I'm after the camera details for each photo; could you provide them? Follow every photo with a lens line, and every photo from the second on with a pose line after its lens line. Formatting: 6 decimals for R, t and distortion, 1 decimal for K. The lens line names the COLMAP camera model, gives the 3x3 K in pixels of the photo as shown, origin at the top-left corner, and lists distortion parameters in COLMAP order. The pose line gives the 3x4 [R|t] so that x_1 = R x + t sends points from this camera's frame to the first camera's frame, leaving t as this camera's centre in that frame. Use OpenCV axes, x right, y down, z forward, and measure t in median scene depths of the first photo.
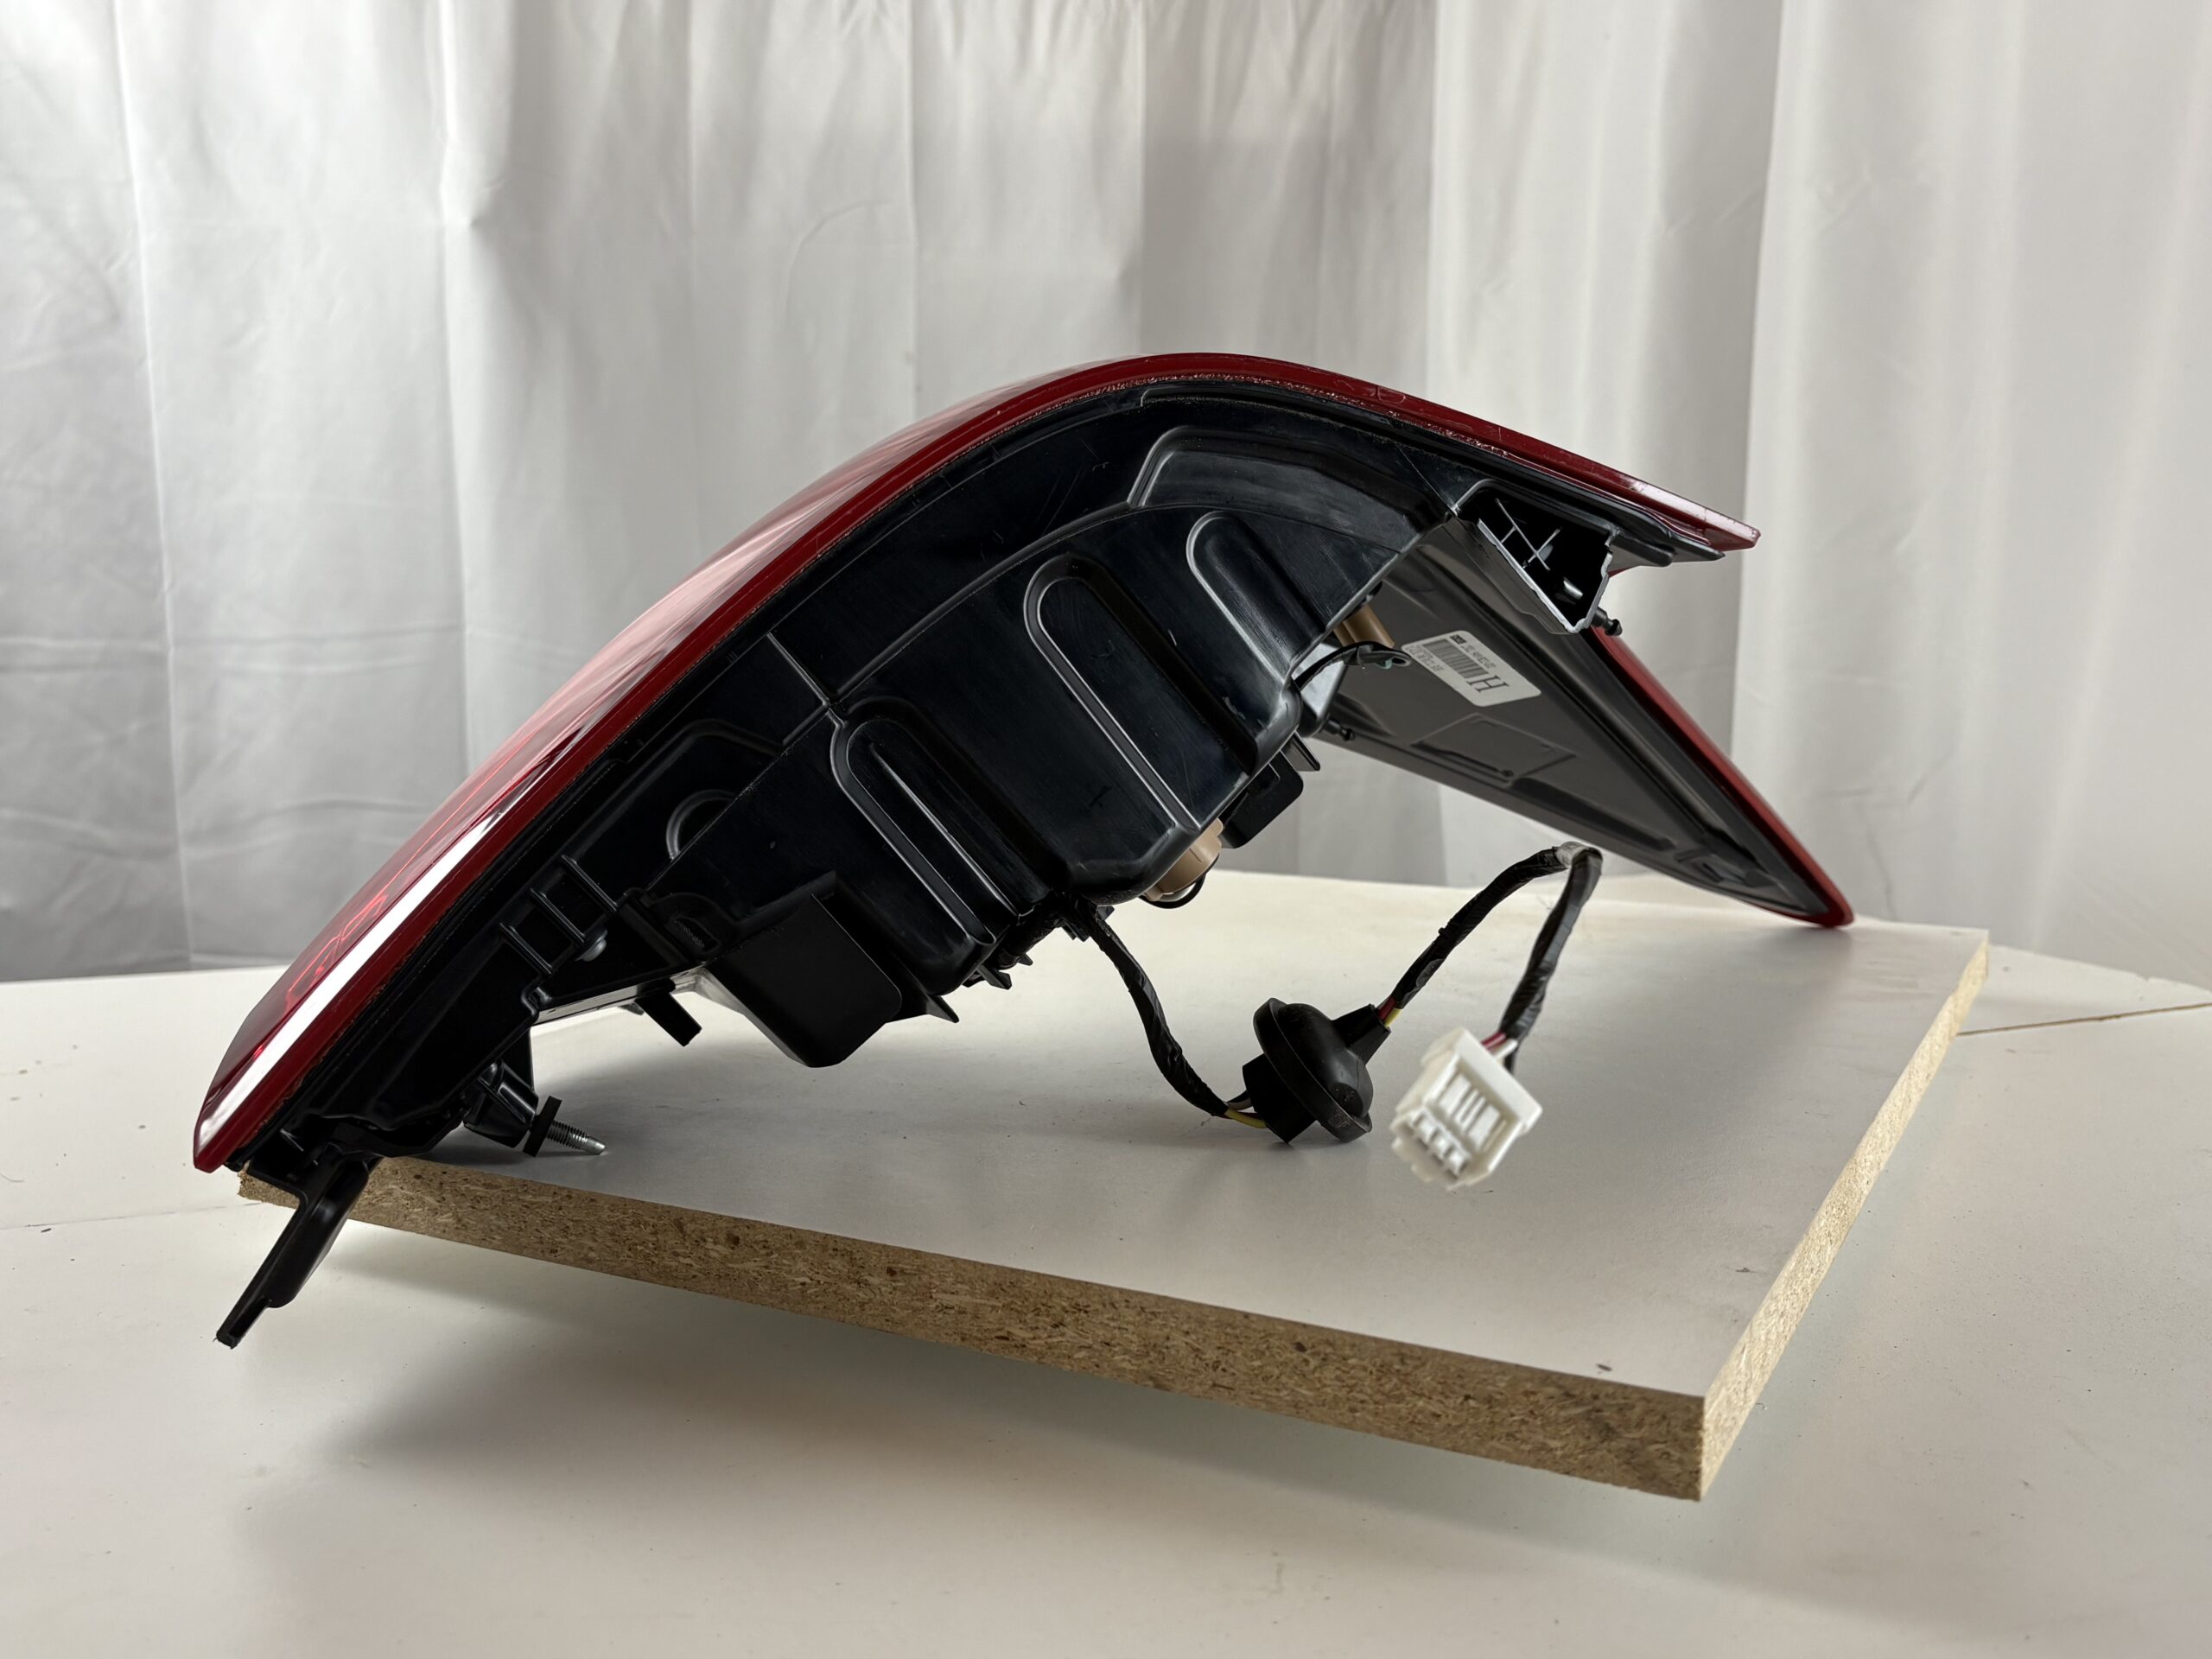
lens RADIAL K [[1952.7, 0, 1106.0], [0, 1952.7, 829.5], [0, 0, 1]] dist [0.004162, -0.009225]
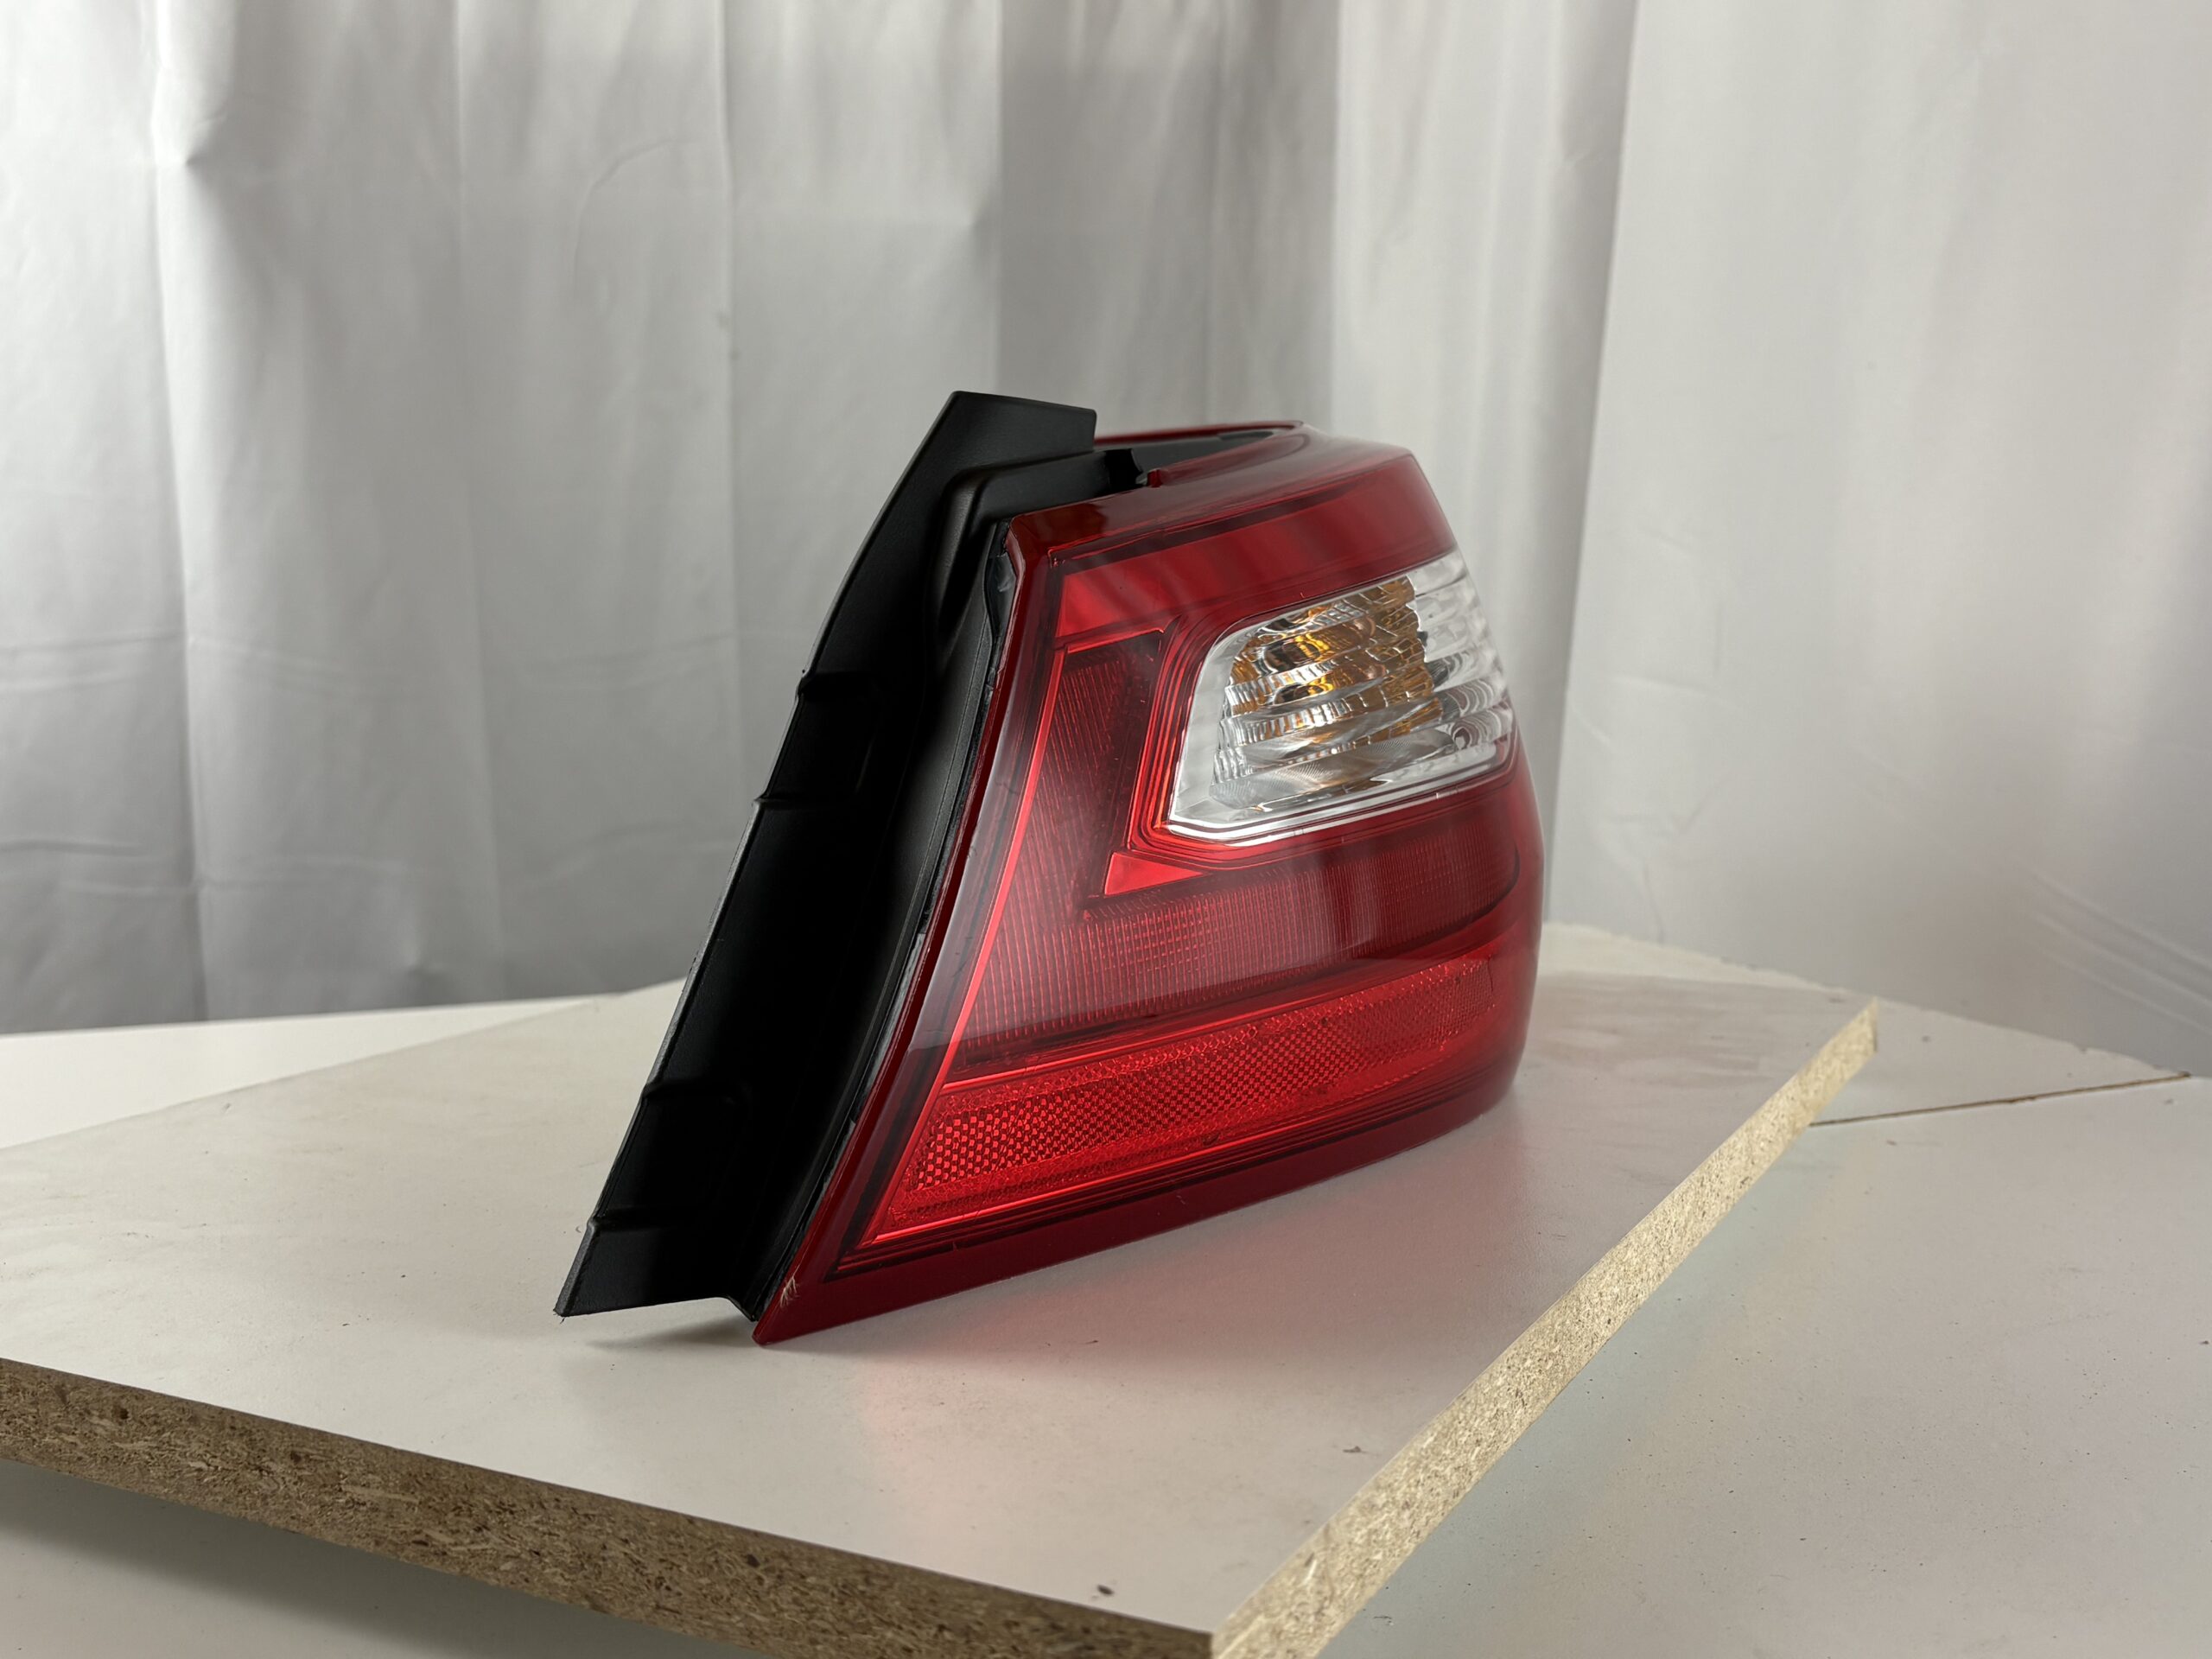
lens RADIAL K [[2237.2, 0, 1106.0], [0, 2237.2, 829.5], [0, 0, 1]] dist [-0.002292, -0.010294]
pose [[0.999897, -0.003700, 0.013844, 0.224084], [0.003897, 0.999891, -0.014226, -0.015856], [-0.013790, 0.014278, 0.999803, 0.090318]]
